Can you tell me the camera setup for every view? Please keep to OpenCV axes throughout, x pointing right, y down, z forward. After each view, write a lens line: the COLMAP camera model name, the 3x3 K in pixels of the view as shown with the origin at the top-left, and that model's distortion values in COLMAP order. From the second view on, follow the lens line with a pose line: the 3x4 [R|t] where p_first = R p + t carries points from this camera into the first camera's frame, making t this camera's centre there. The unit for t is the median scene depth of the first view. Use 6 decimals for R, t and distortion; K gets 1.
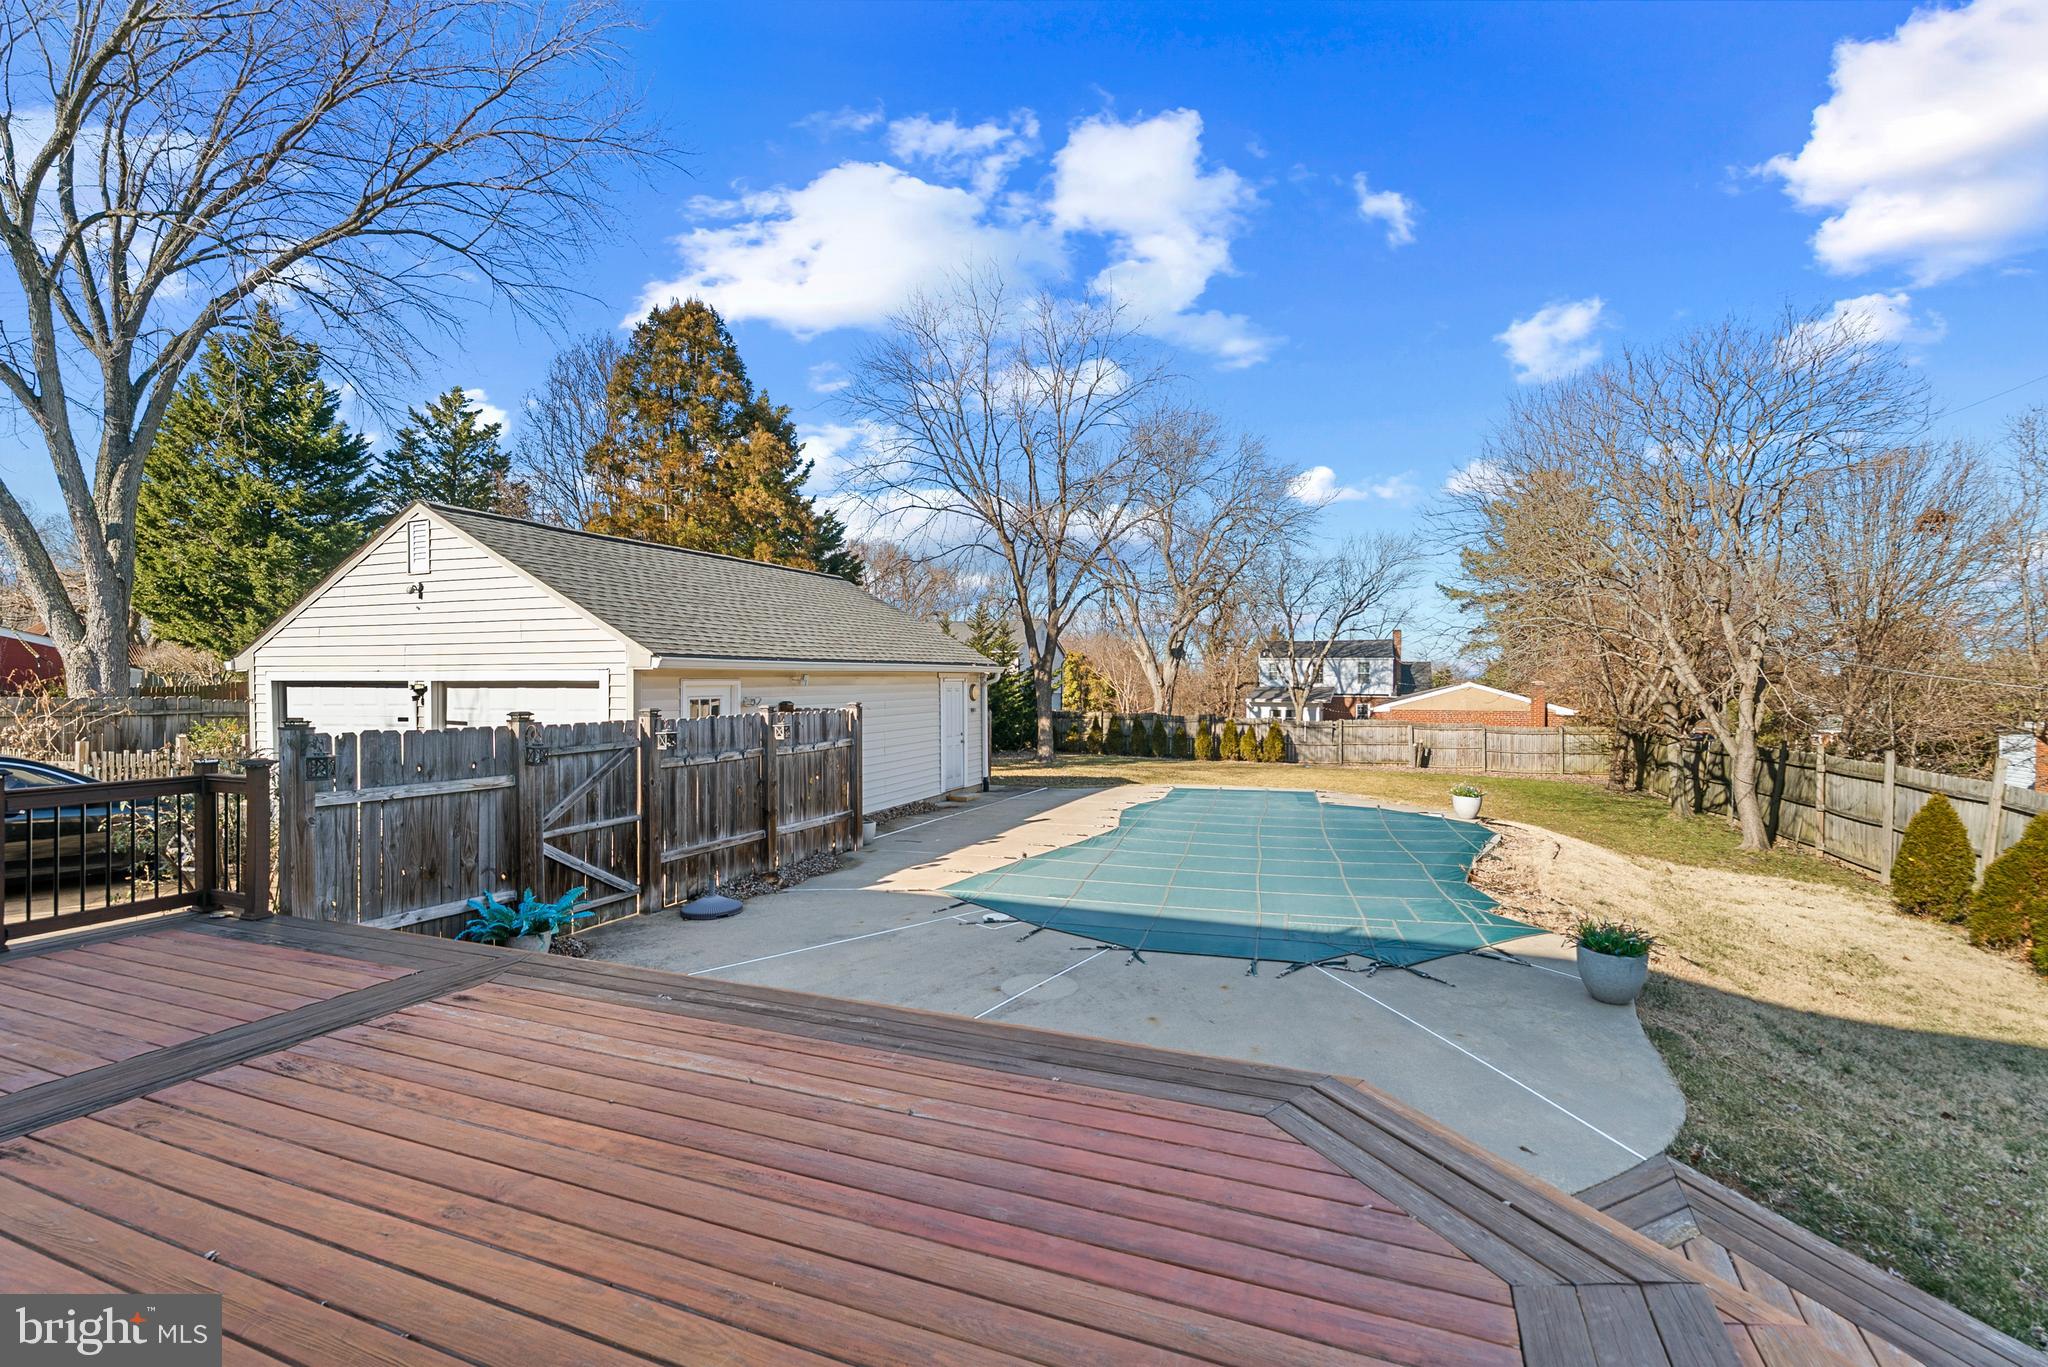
lens RADIAL K [[920.9, 0, 1005.1], [0, 920.9, 680.5], [0, 0, 1]] dist [-0.001784, 0.000381]
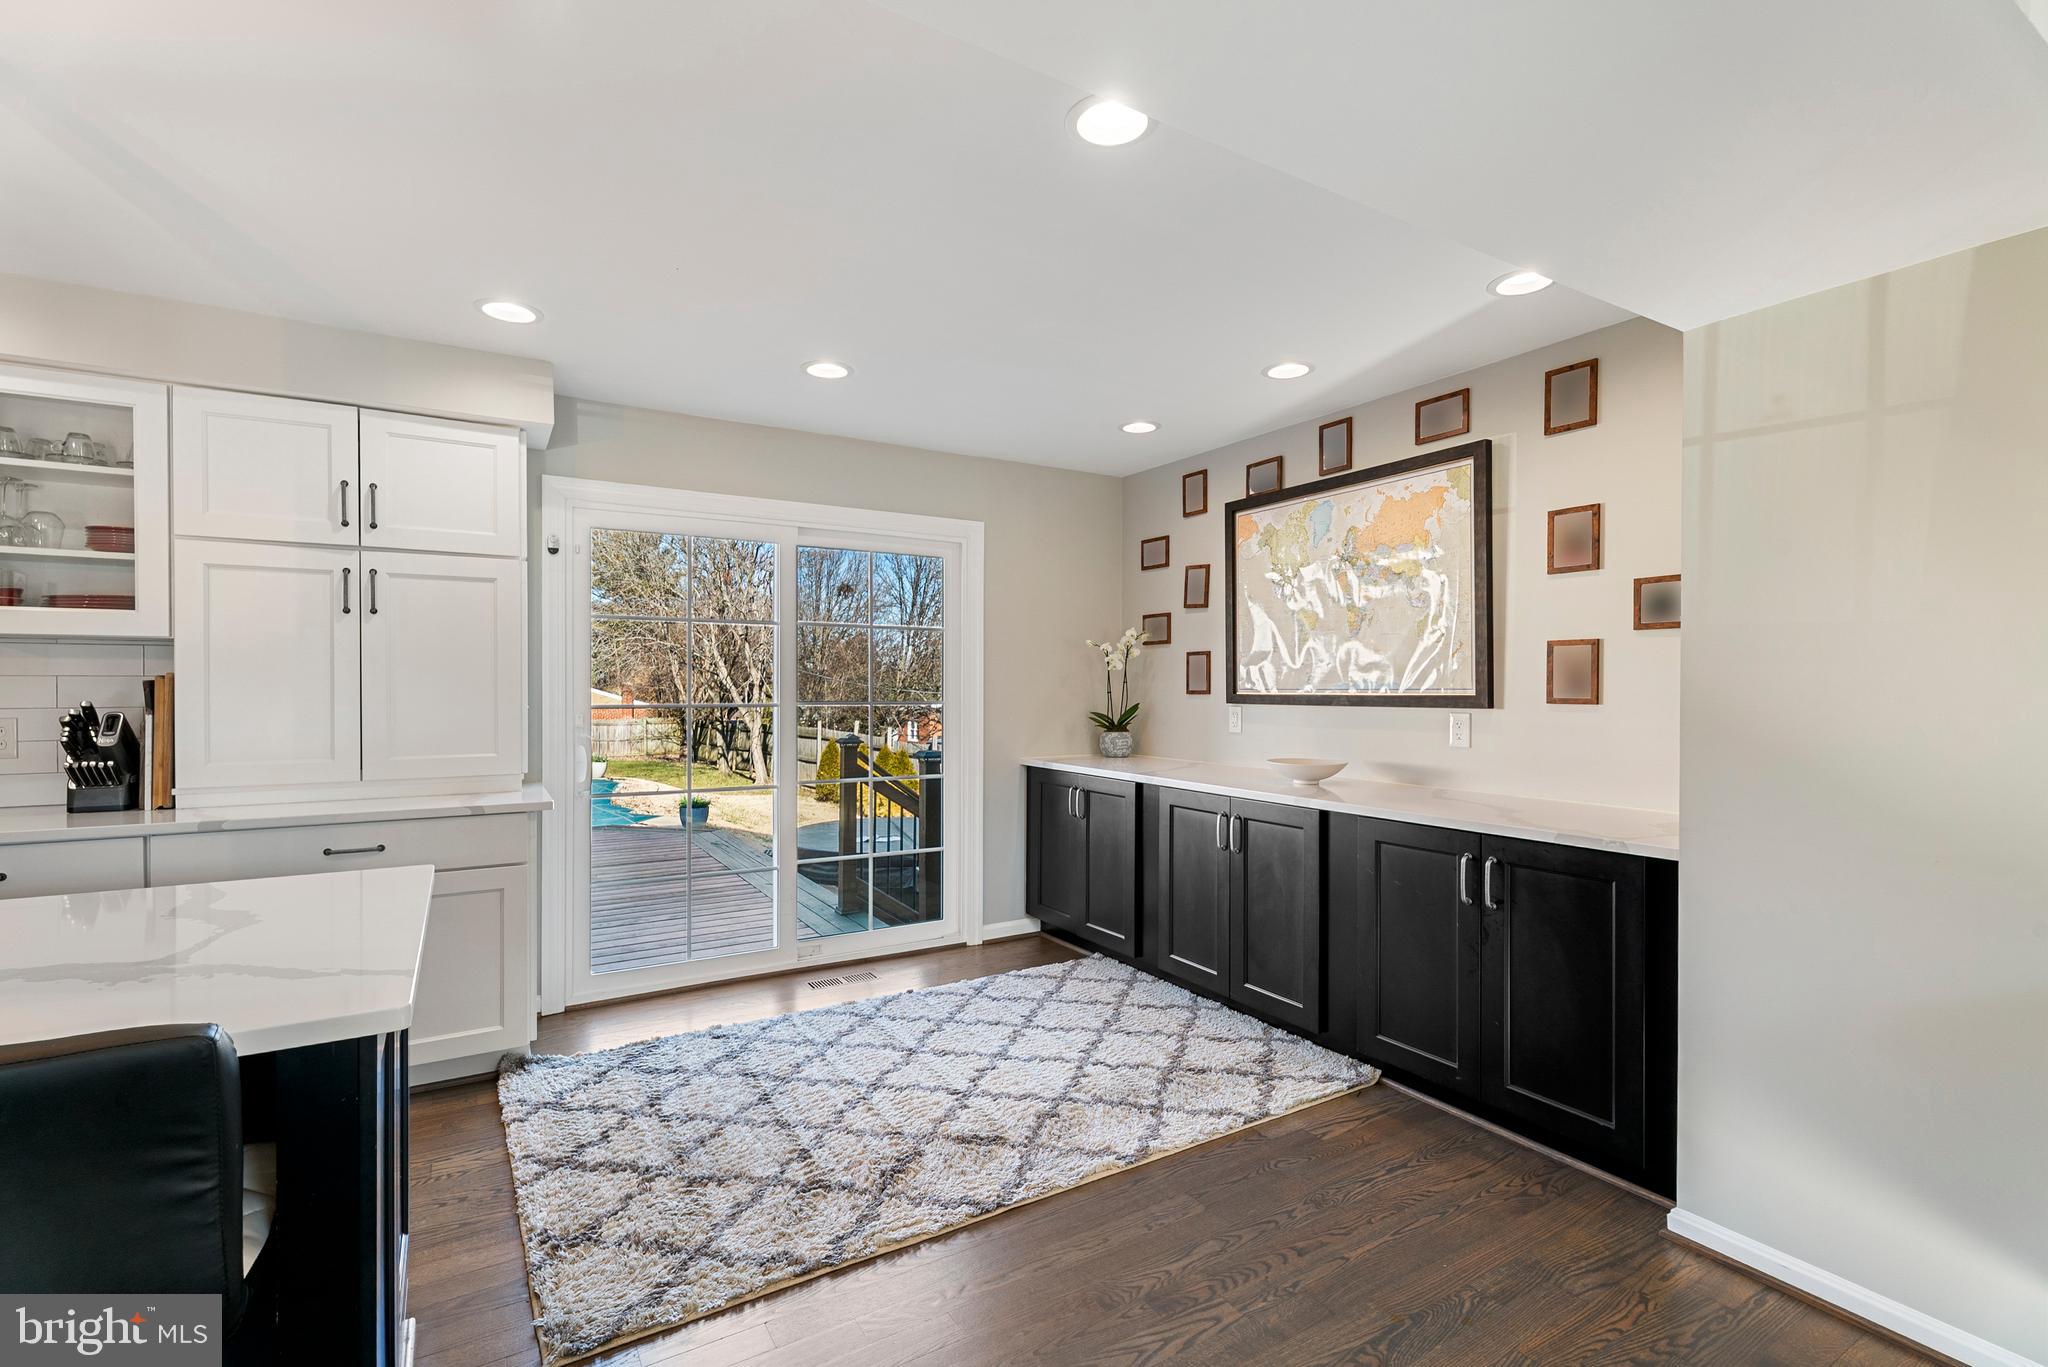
lens RADIAL K [[920.9, 0, 1019.2], [0, 920.9, 691.5], [0, 0, 1]] dist [-0.001784, 0.000381]
pose [[0.584385, -0.007925, 0.811438, -0.106281], [-0.003970, 0.999912, 0.012625, -0.002248], [-0.811467, -0.010600, 0.584302, -0.142983]]
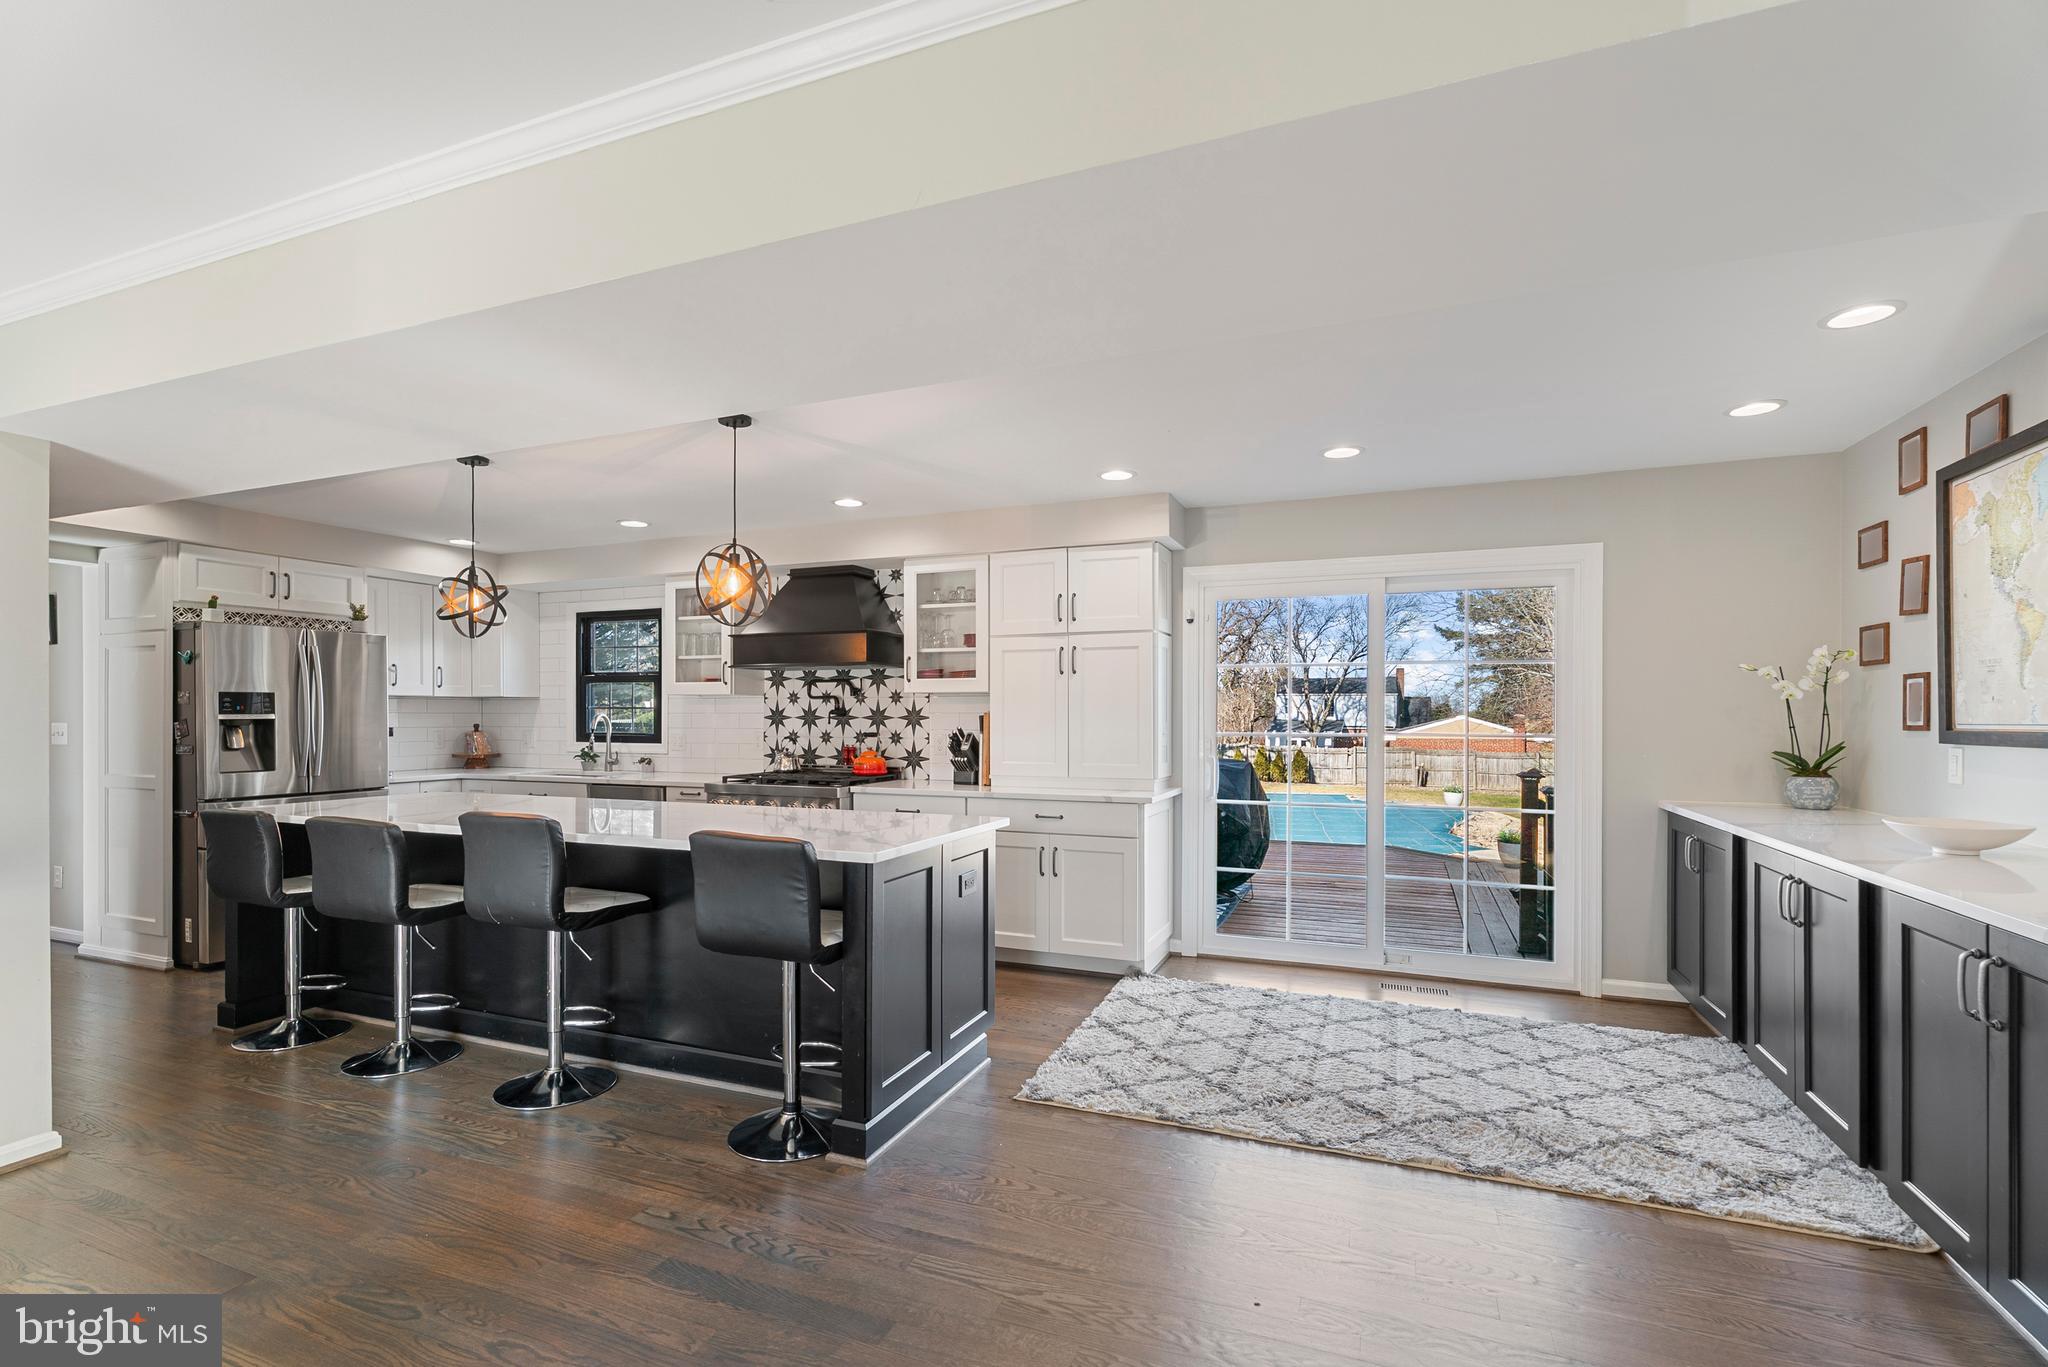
lens RADIAL K [[920.9, 0, 1006.4], [0, 920.9, 712.8], [0, 0, 1]] dist [-0.001784, 0.000381]
pose [[0.999997, -0.001300, 0.002238, -0.083845], [0.001299, 0.999999, 0.000145, -0.002319], [-0.002238, -0.000142, 0.999997, -0.180109]]
